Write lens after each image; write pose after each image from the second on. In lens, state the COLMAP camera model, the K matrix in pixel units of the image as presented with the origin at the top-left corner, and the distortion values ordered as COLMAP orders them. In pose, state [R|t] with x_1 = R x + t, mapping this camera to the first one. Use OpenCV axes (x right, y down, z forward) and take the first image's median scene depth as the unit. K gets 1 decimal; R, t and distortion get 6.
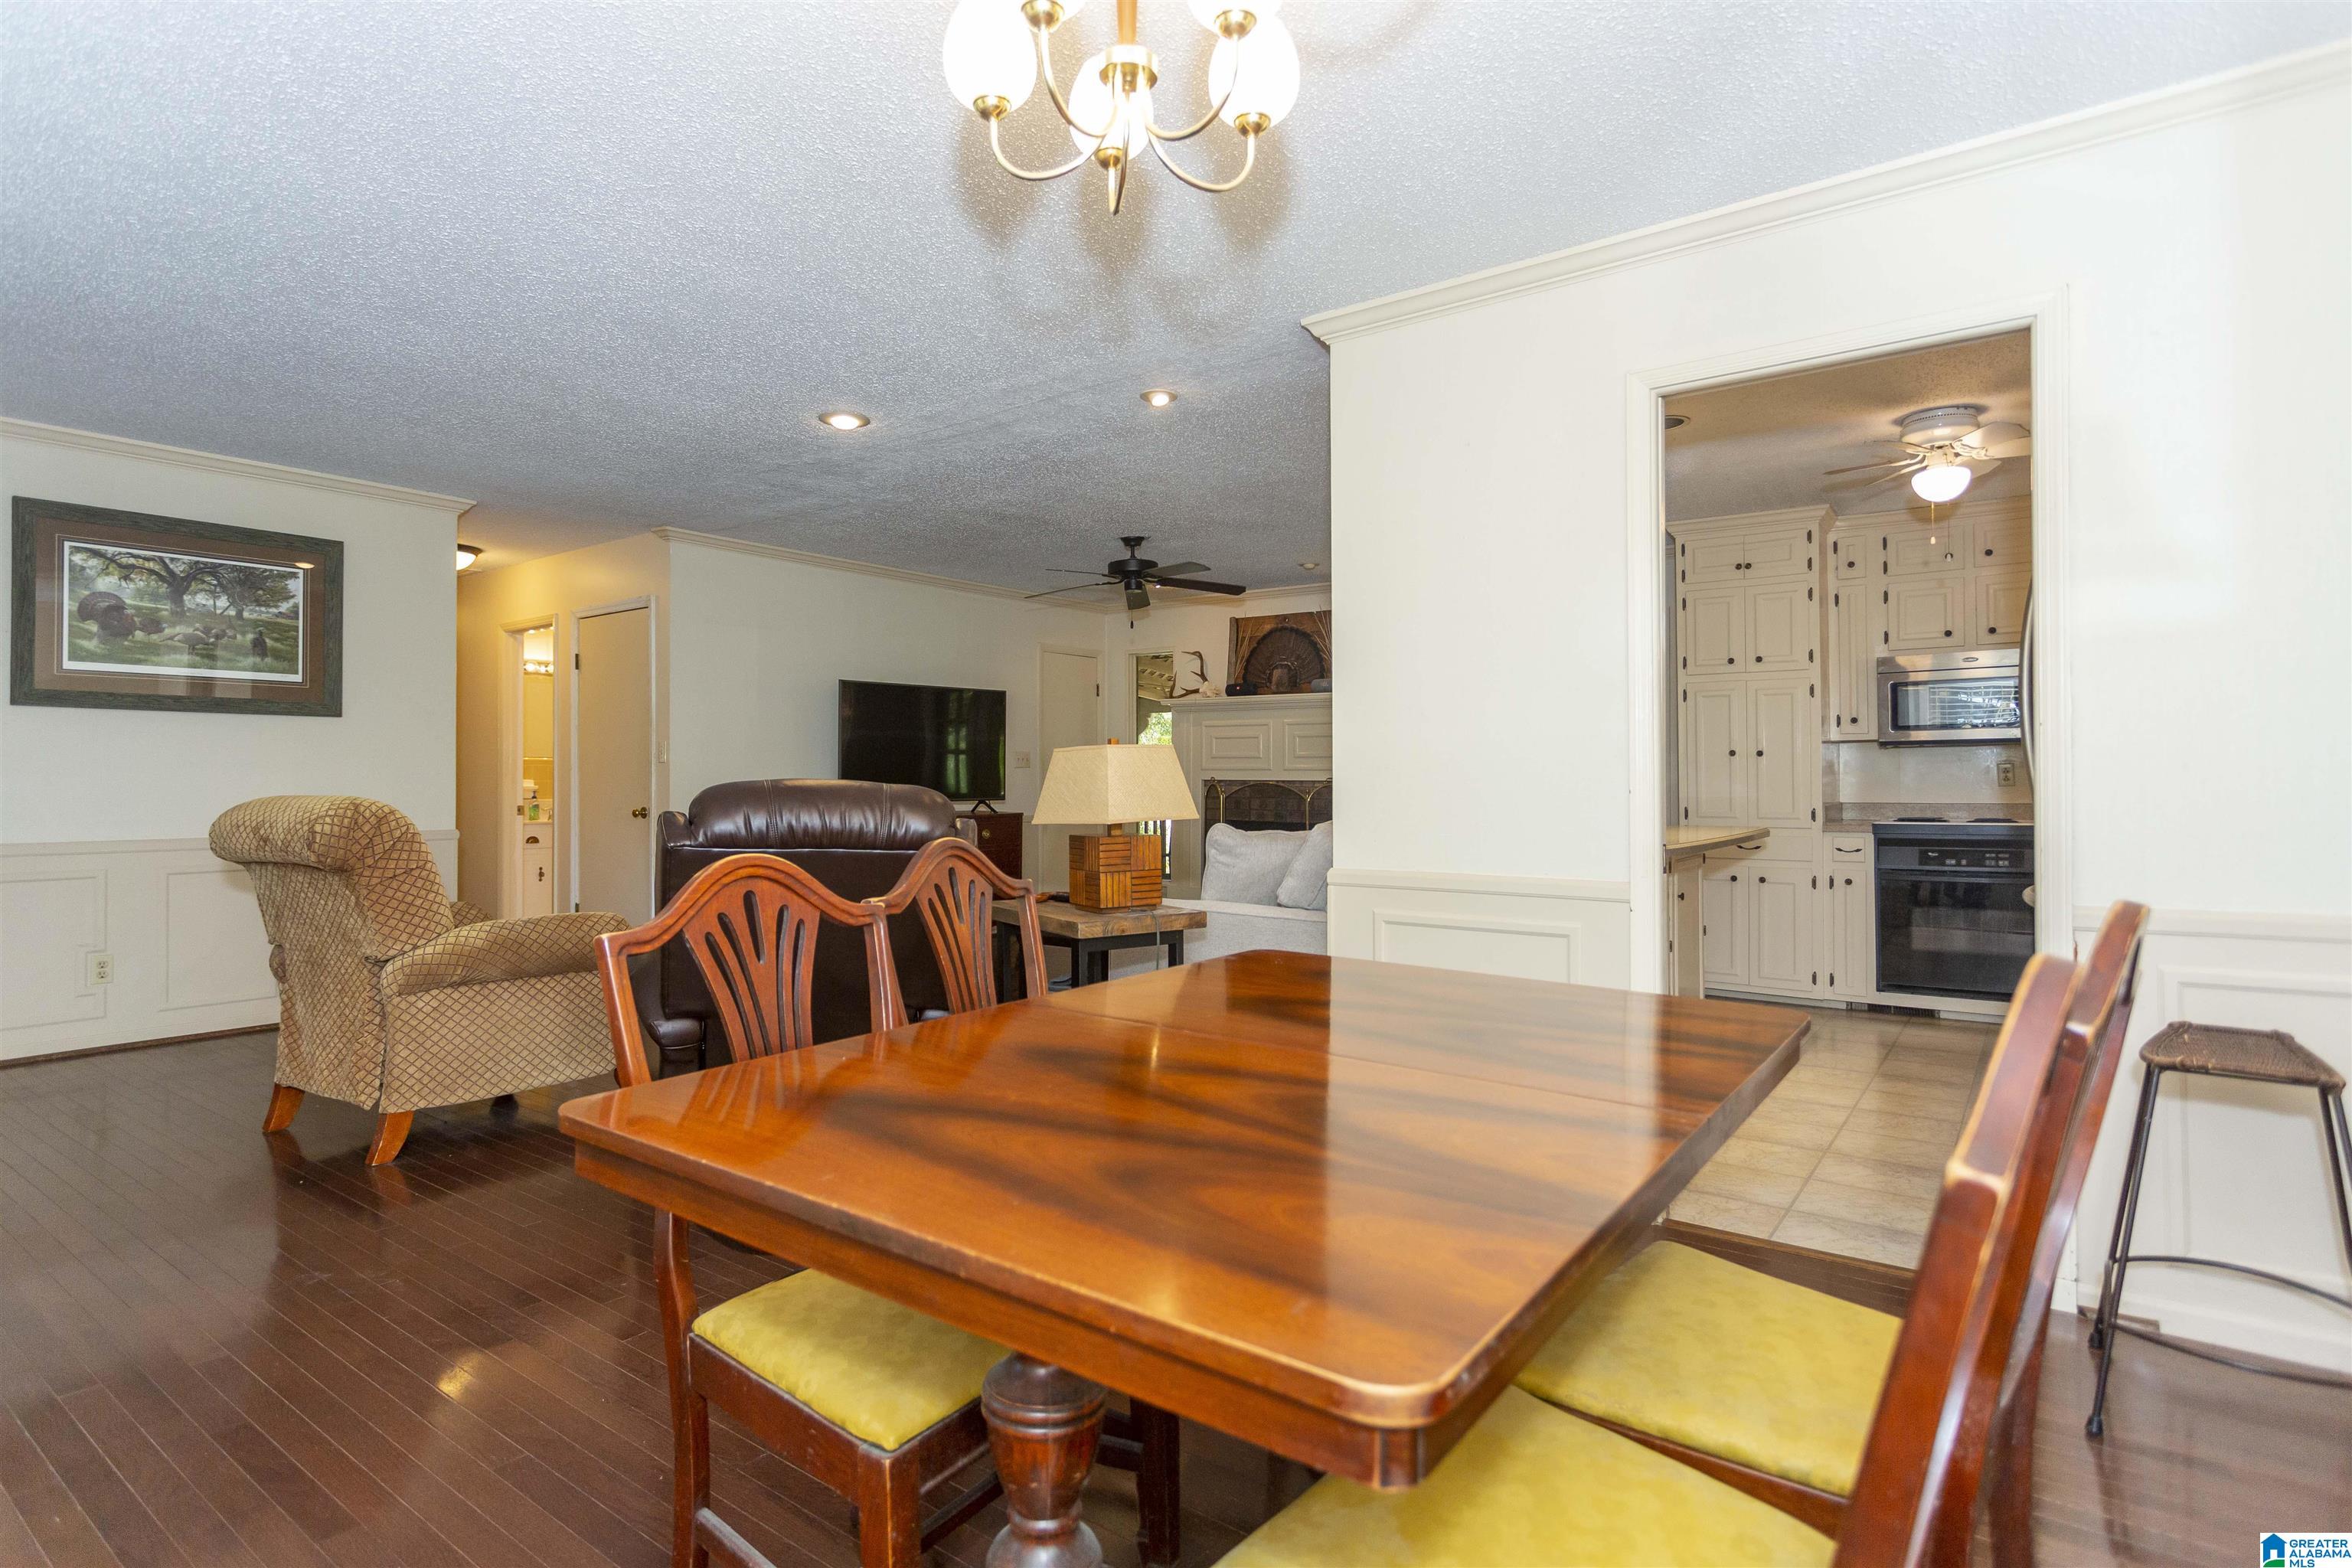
lens RADIAL K [[1203.1, 0, 1190.1], [0, 1203.1, 772.5], [0, 0, 1]] dist [0.002367, 0.000845]
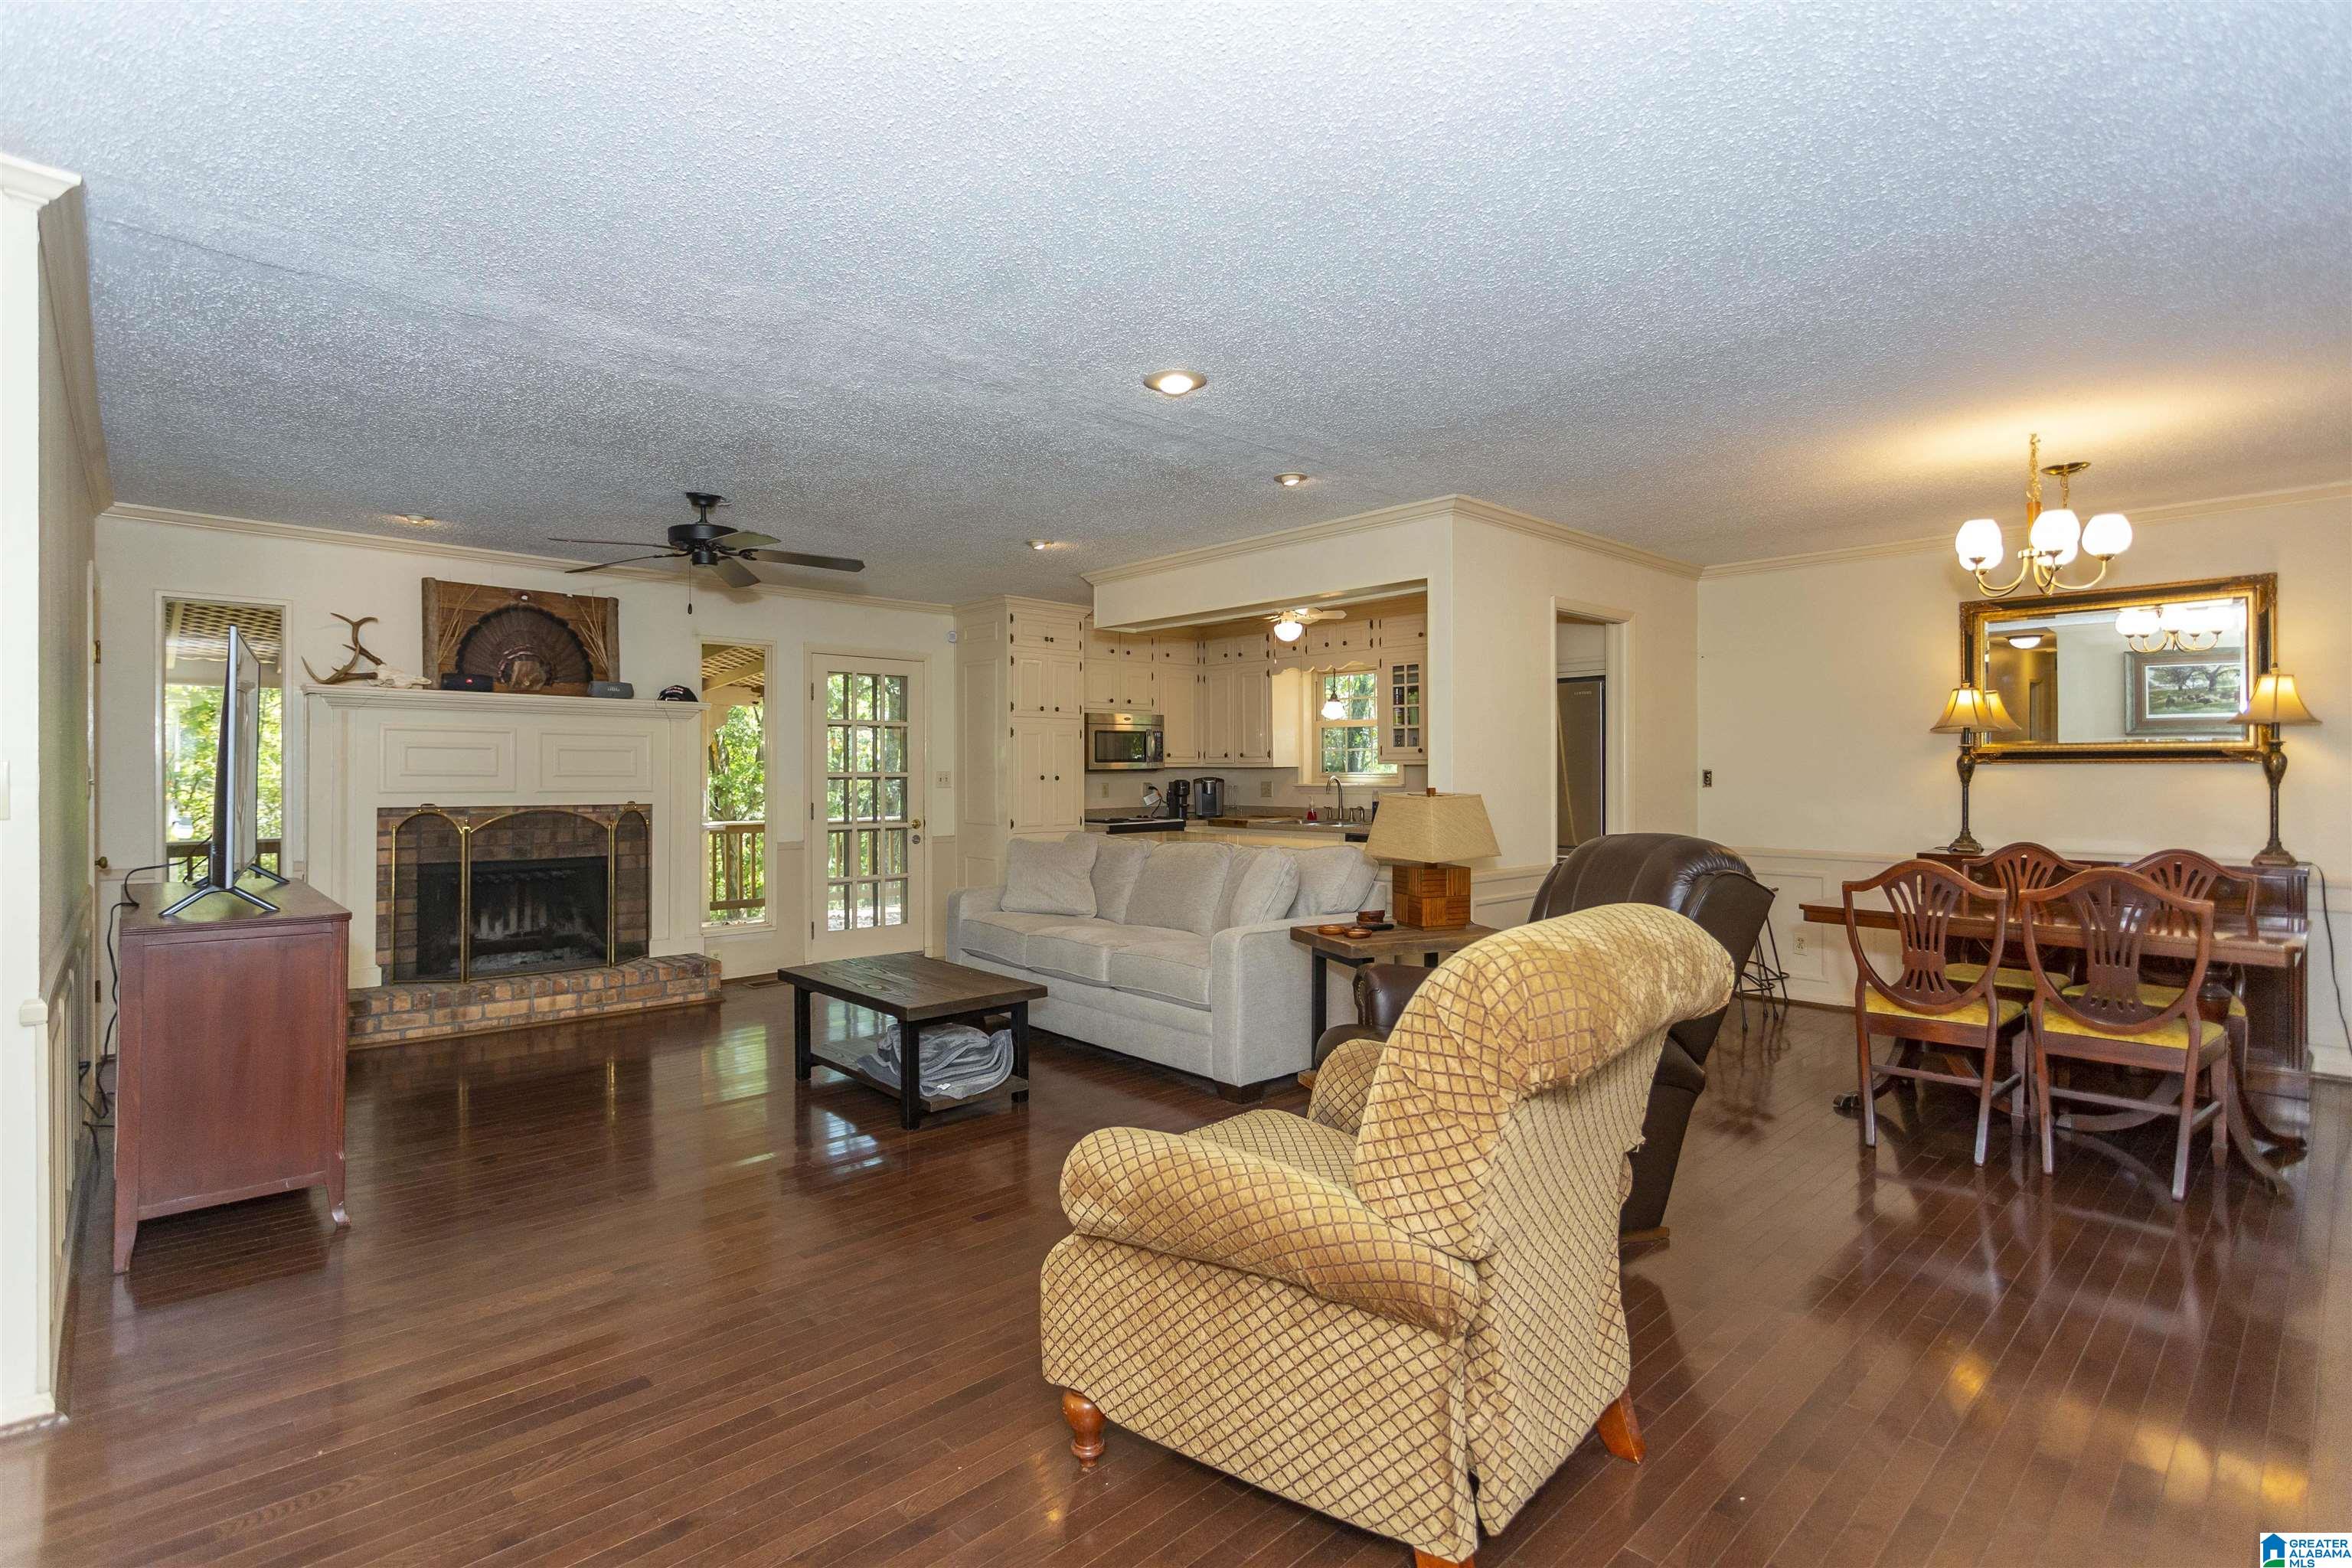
lens RADIAL K [[1124.7, 0, 1177.3], [0, 1124.7, 769.3], [0, 0, 1]] dist [0.006332, -0.001197]
pose [[0.183706, -0.002275, 0.982979, -0.731384], [-0.007313, 0.999966, 0.003681, -0.031577], [-0.982954, -0.007864, 0.183683, 0.619961]]
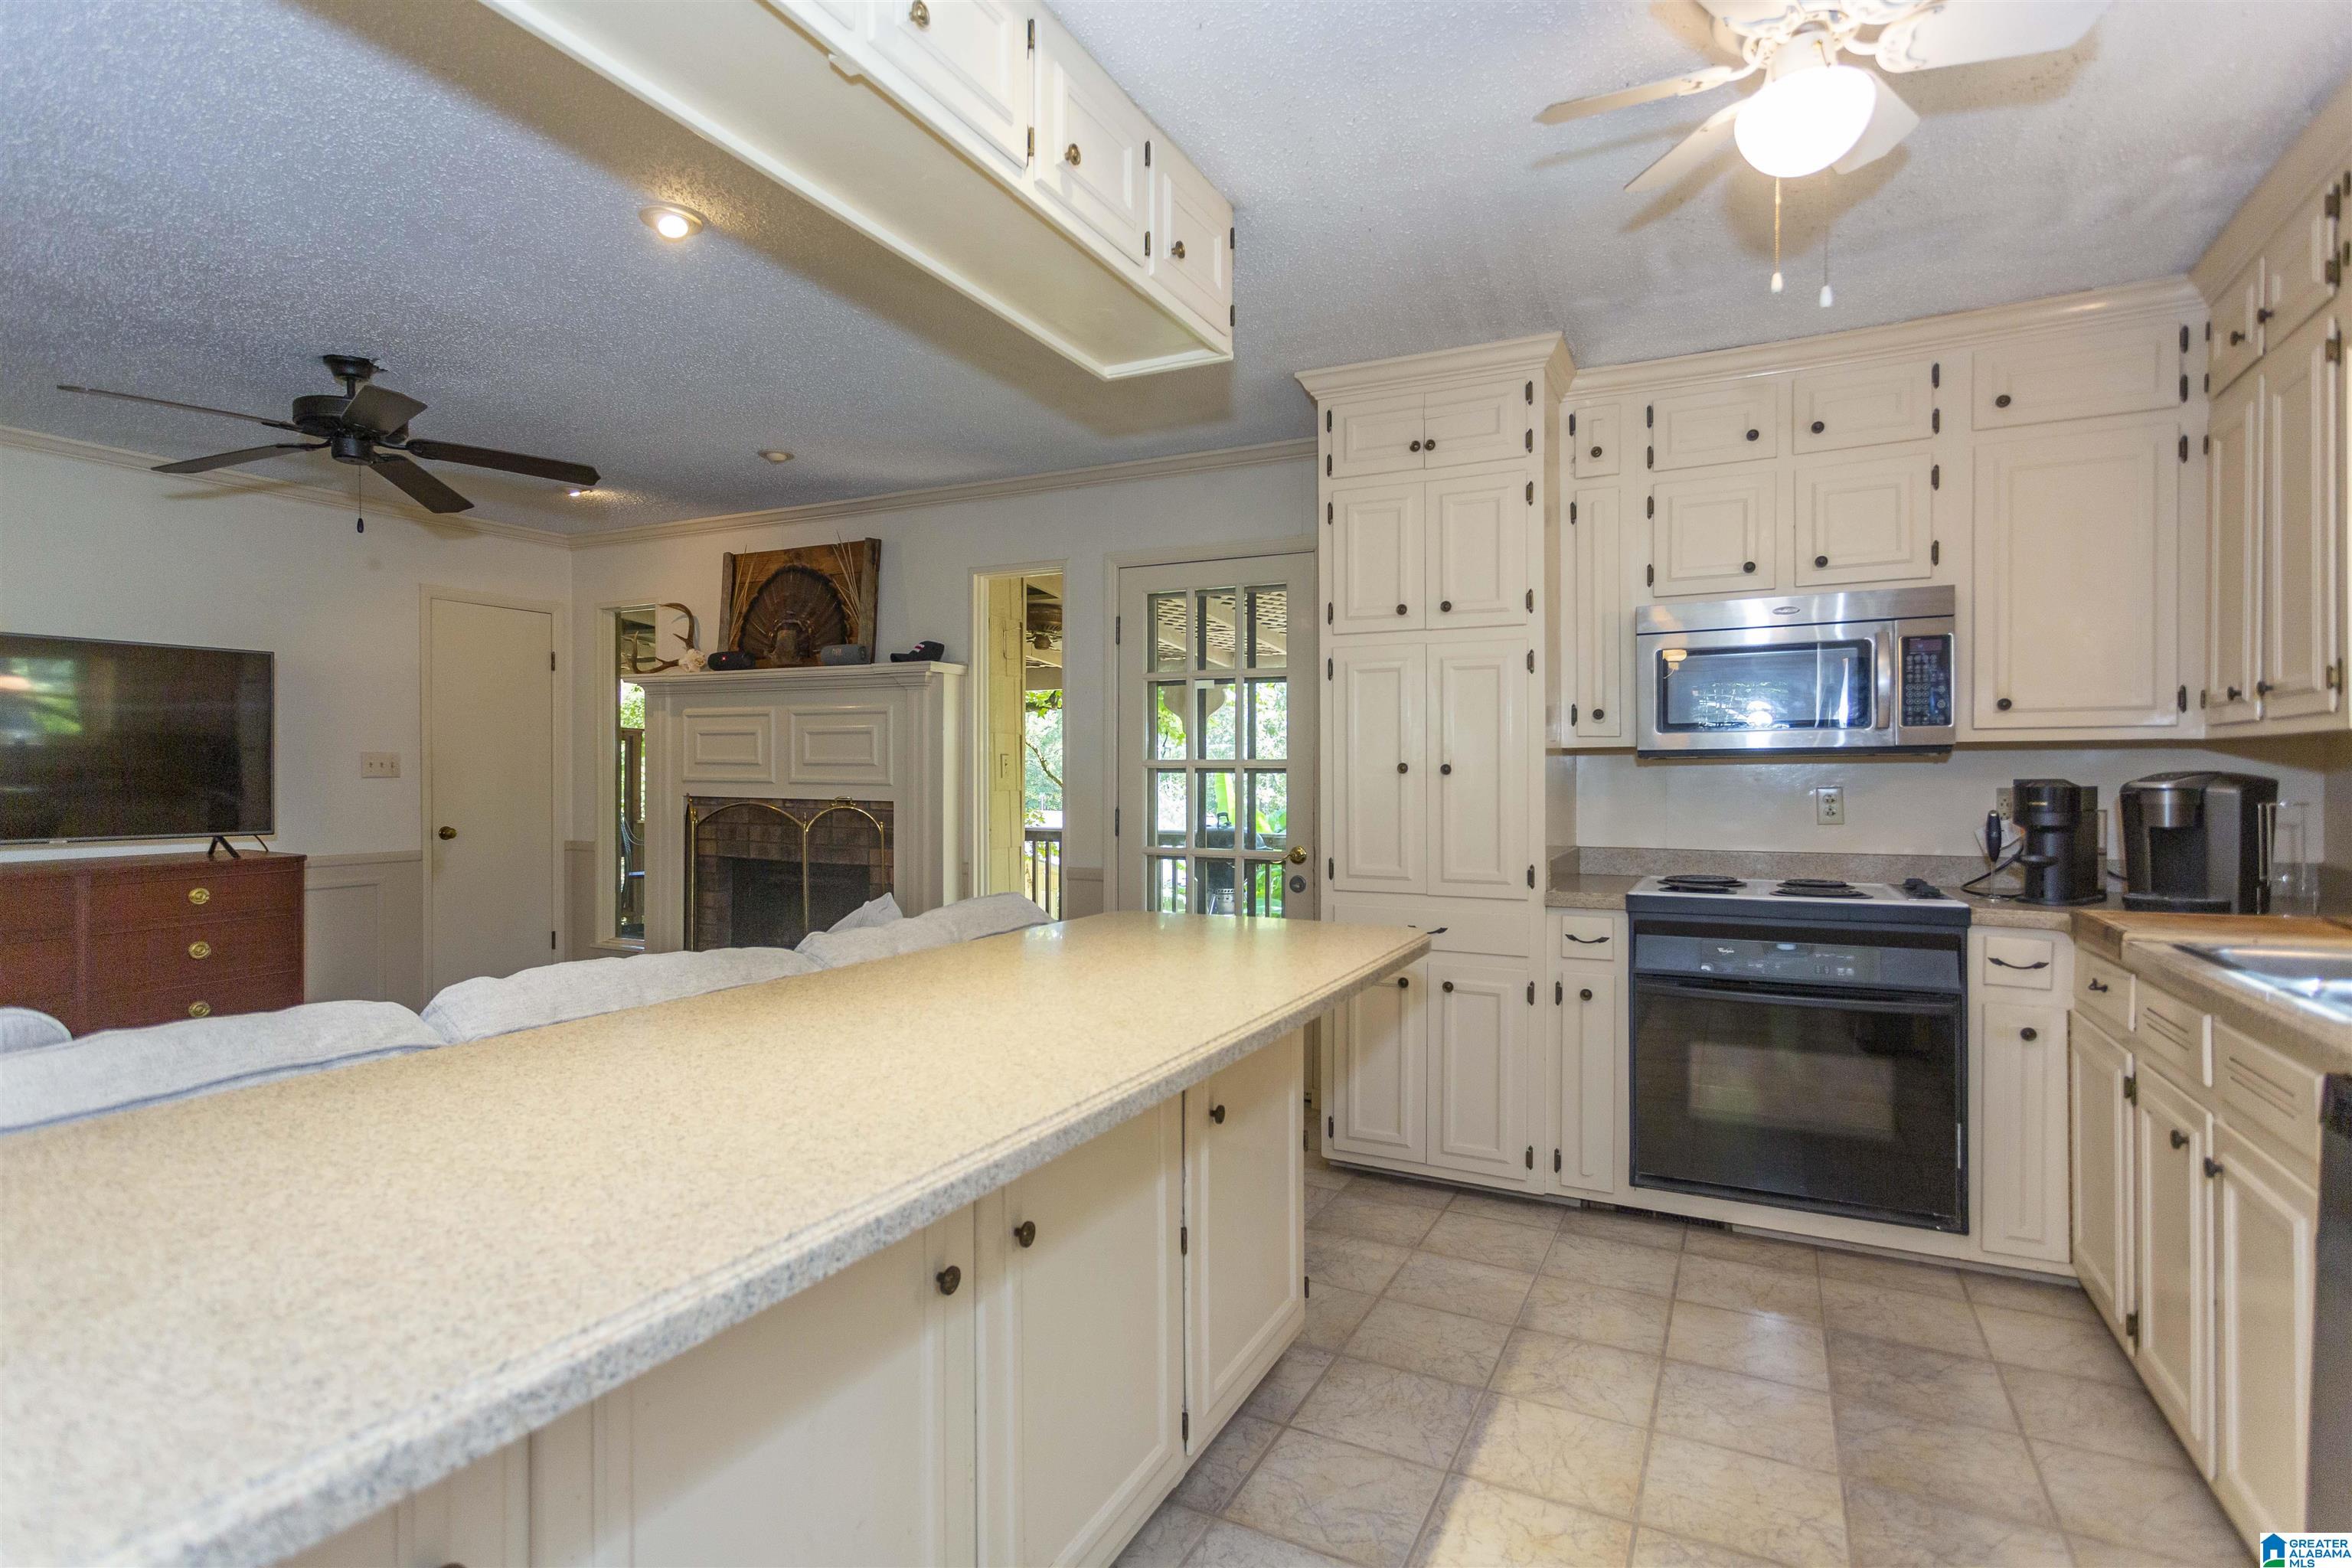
lens RADIAL K [[1124.7, 0, 1179.9], [0, 1124.7, 785.1], [0, 0, 1]] dist [0.006332, -0.001197]
pose [[0.989166, 0.003844, 0.146752, 0.264074], [-0.005997, 0.999881, 0.014231, -0.015094], [-0.146680, -0.014957, 0.989071, 0.476858]]
